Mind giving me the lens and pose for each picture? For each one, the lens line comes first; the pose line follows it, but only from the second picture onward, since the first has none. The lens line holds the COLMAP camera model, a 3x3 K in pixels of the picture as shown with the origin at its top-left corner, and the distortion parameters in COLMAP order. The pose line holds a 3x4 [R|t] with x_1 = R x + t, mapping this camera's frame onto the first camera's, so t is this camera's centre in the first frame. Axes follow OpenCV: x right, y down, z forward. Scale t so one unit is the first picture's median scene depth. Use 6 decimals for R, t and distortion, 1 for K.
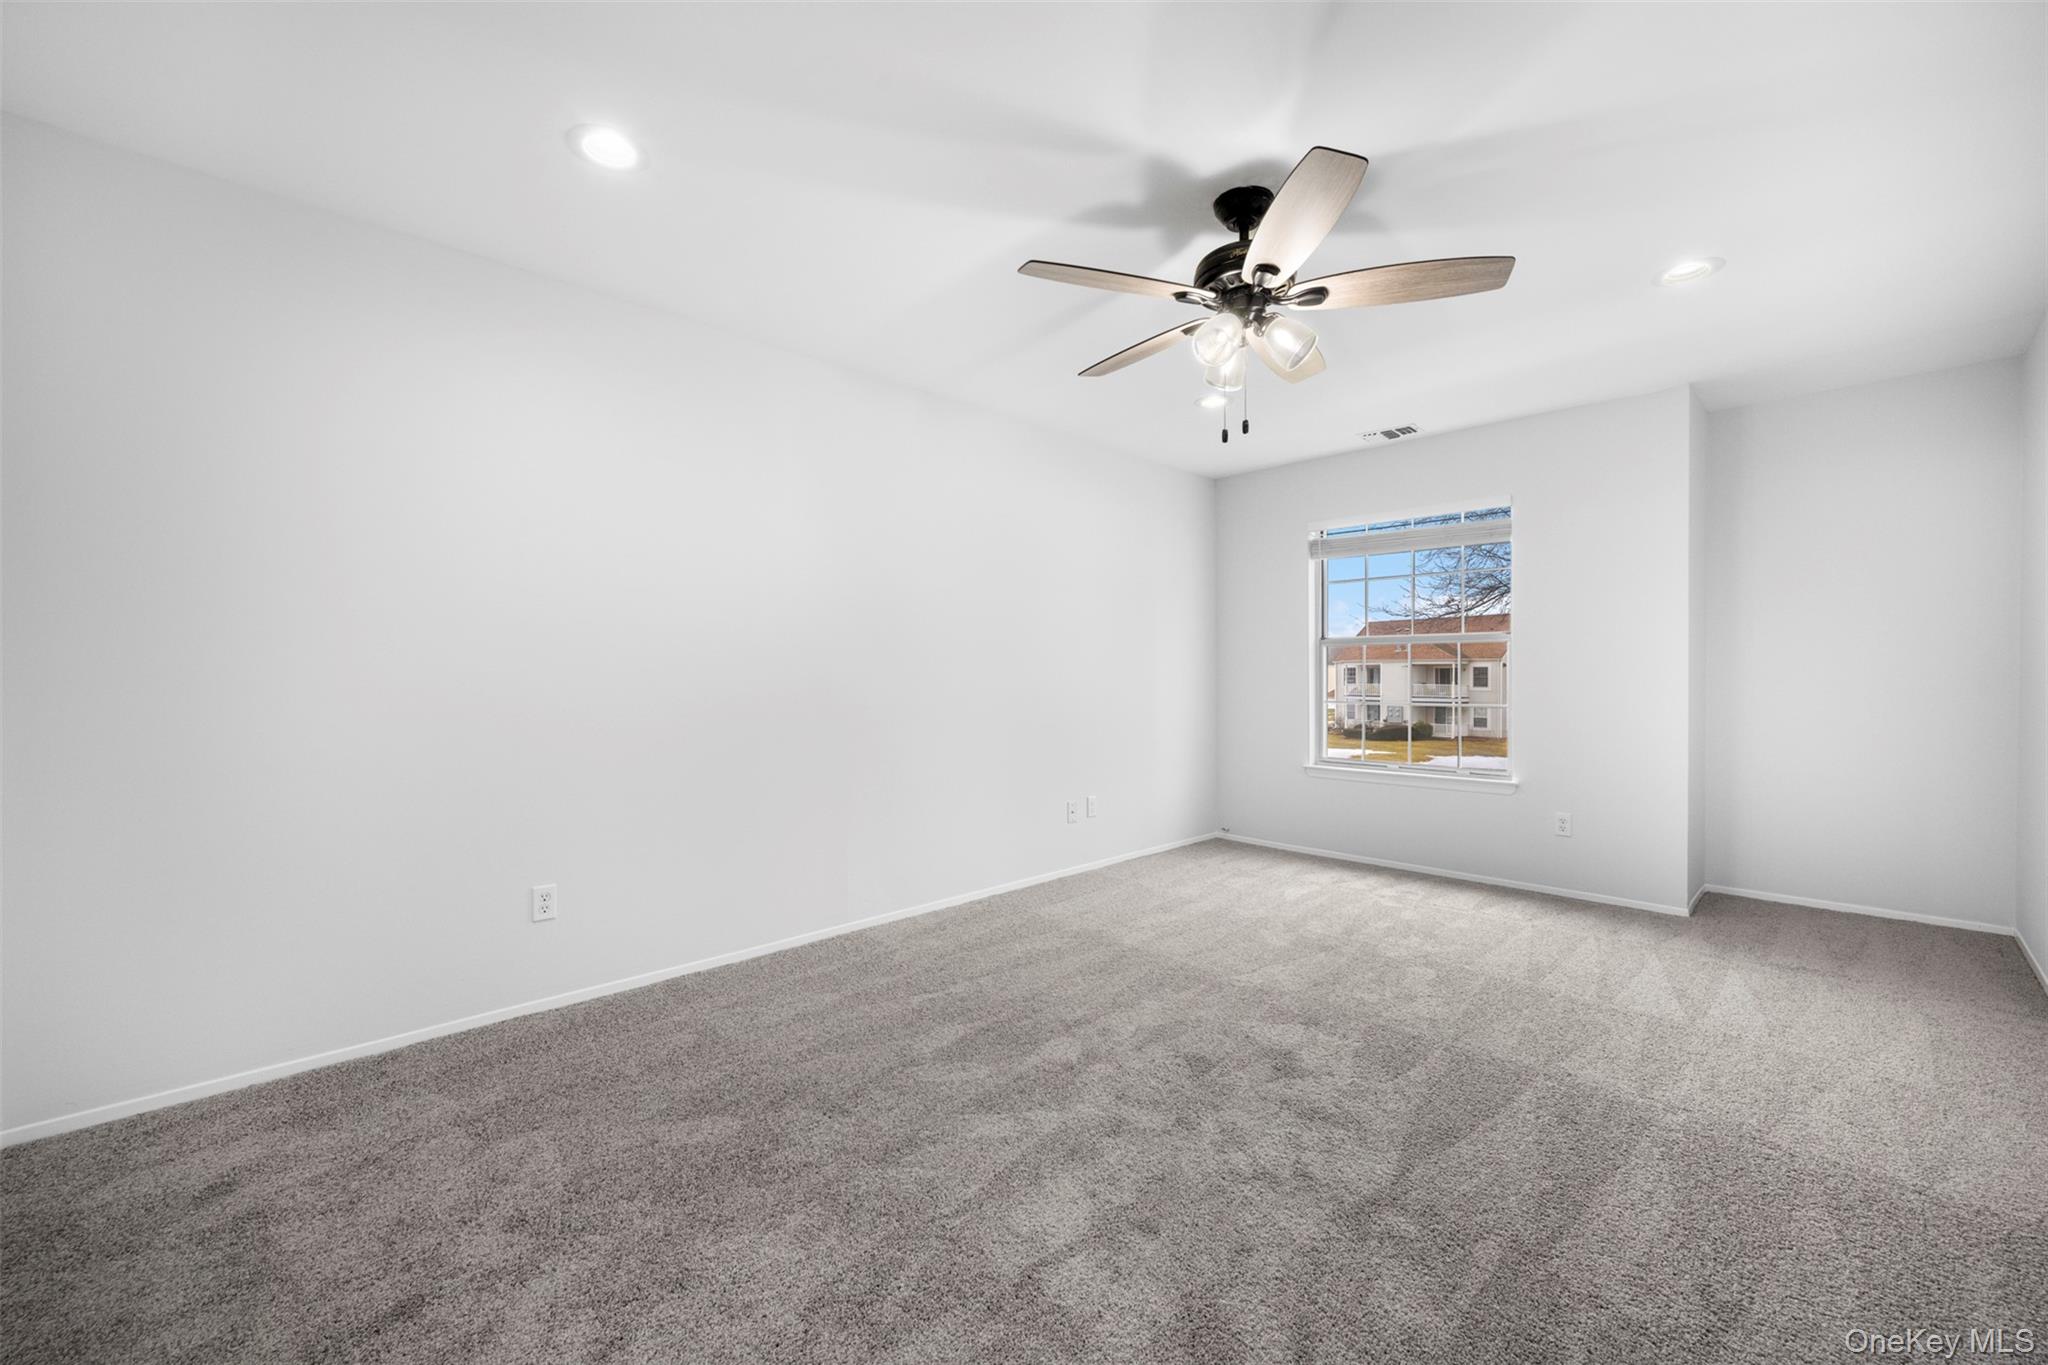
lens RADIAL K [[813.4, 0, 1024.4], [0, 813.4, 675.6], [0, 0, 1]] dist [-0.001212, -0.000040]
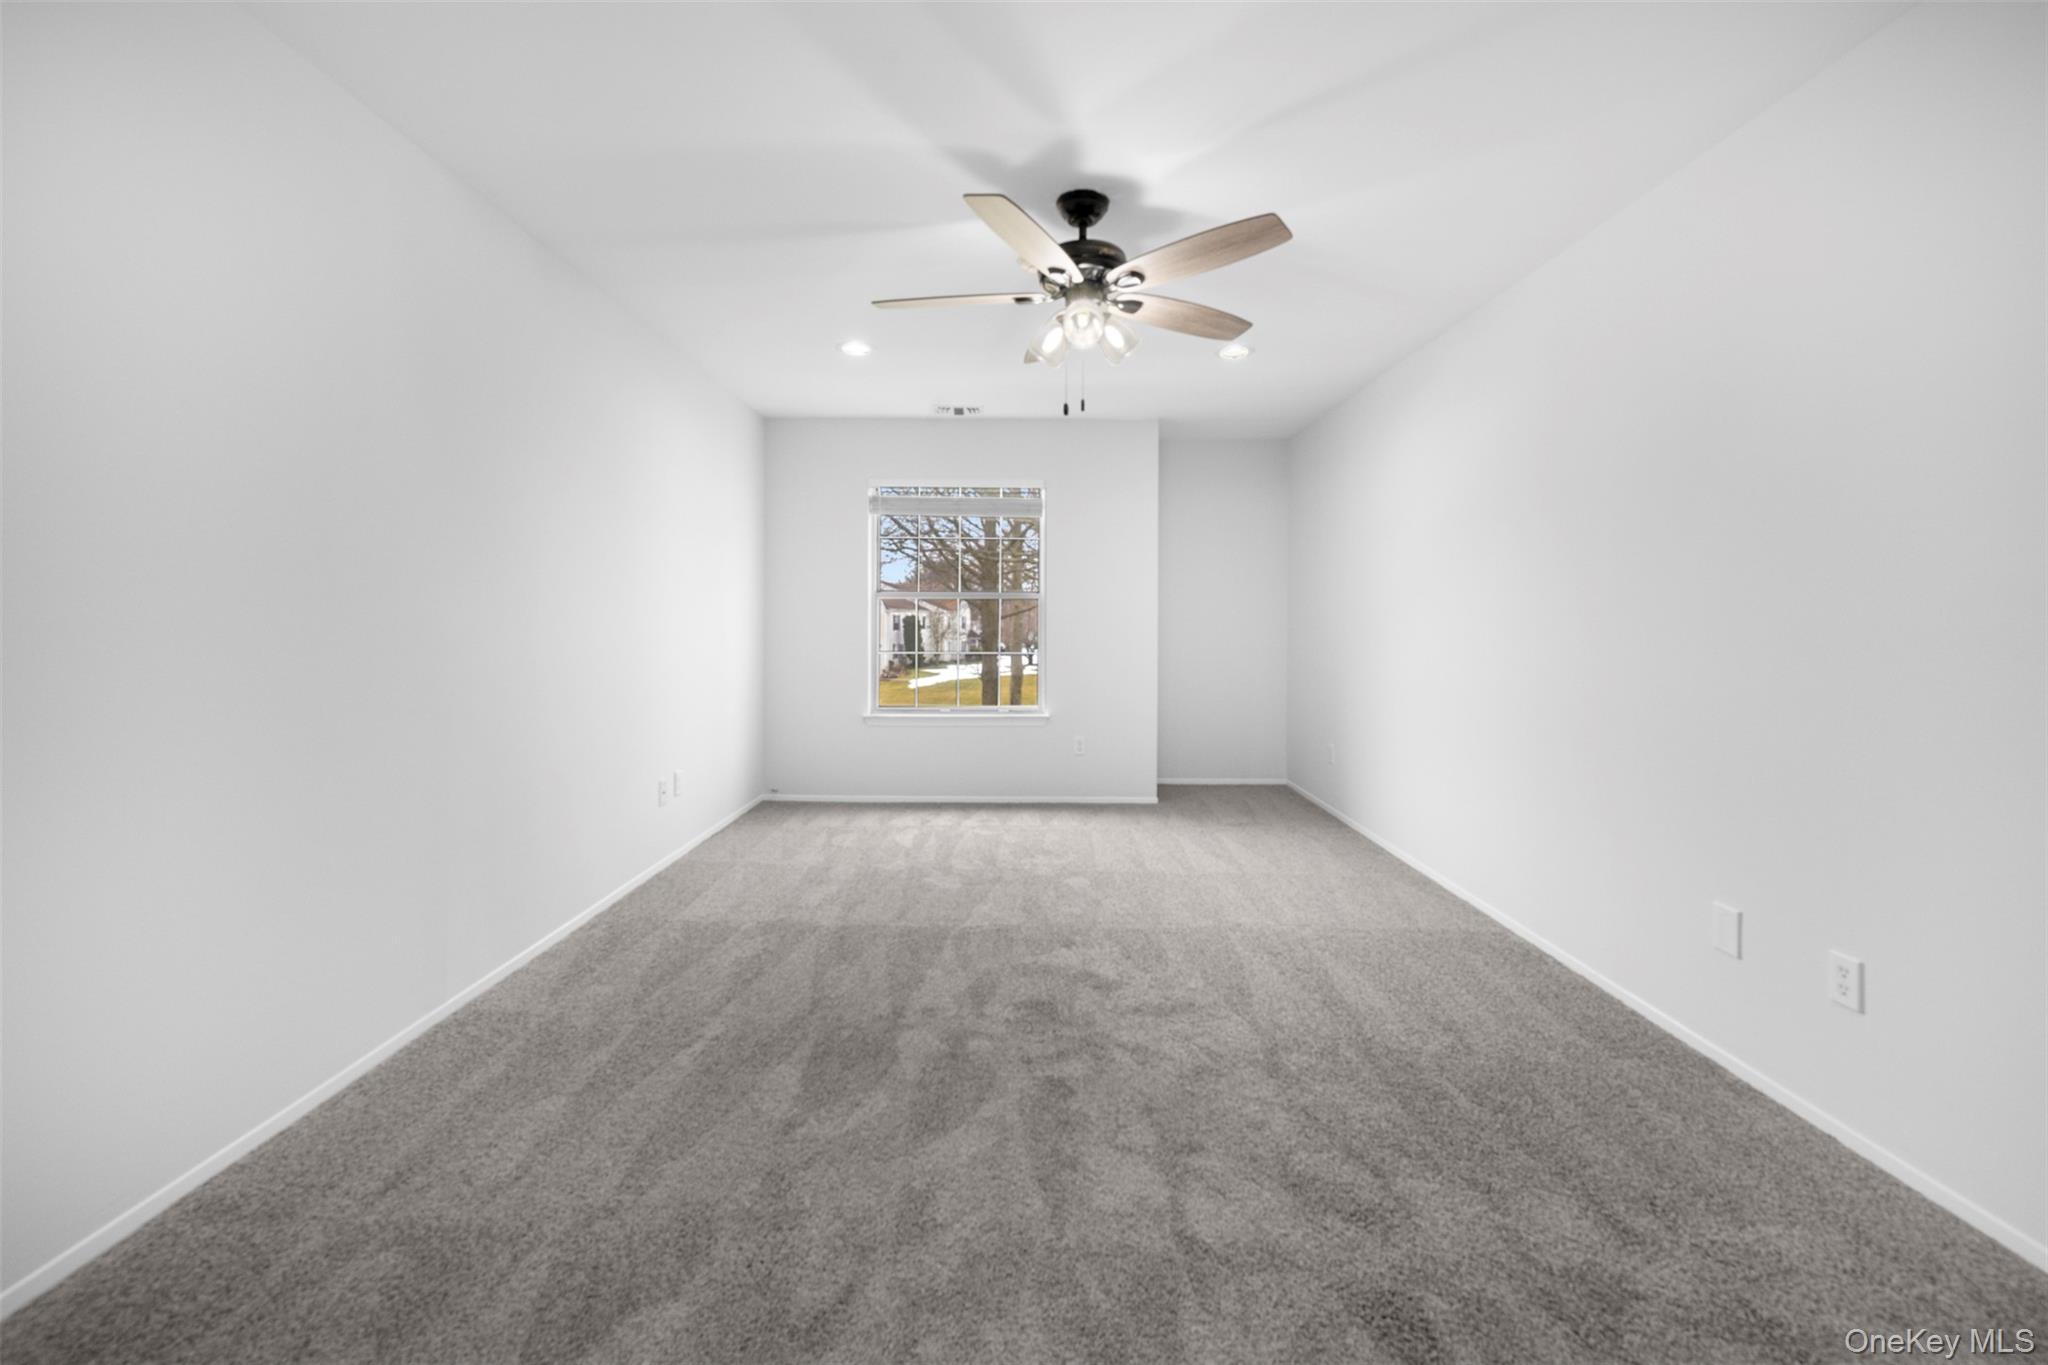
lens RADIAL K [[830.2, 0, 1024.3], [0, 830.2, 621.9], [0, 0, 1]] dist [0.000427, 0.000023]
pose [[0.698870, 0.003475, 0.715240, -0.415933], [-0.003915, 0.999992, -0.001033, -0.011076], [-0.715238, -0.002078, 0.698878, 0.201969]]
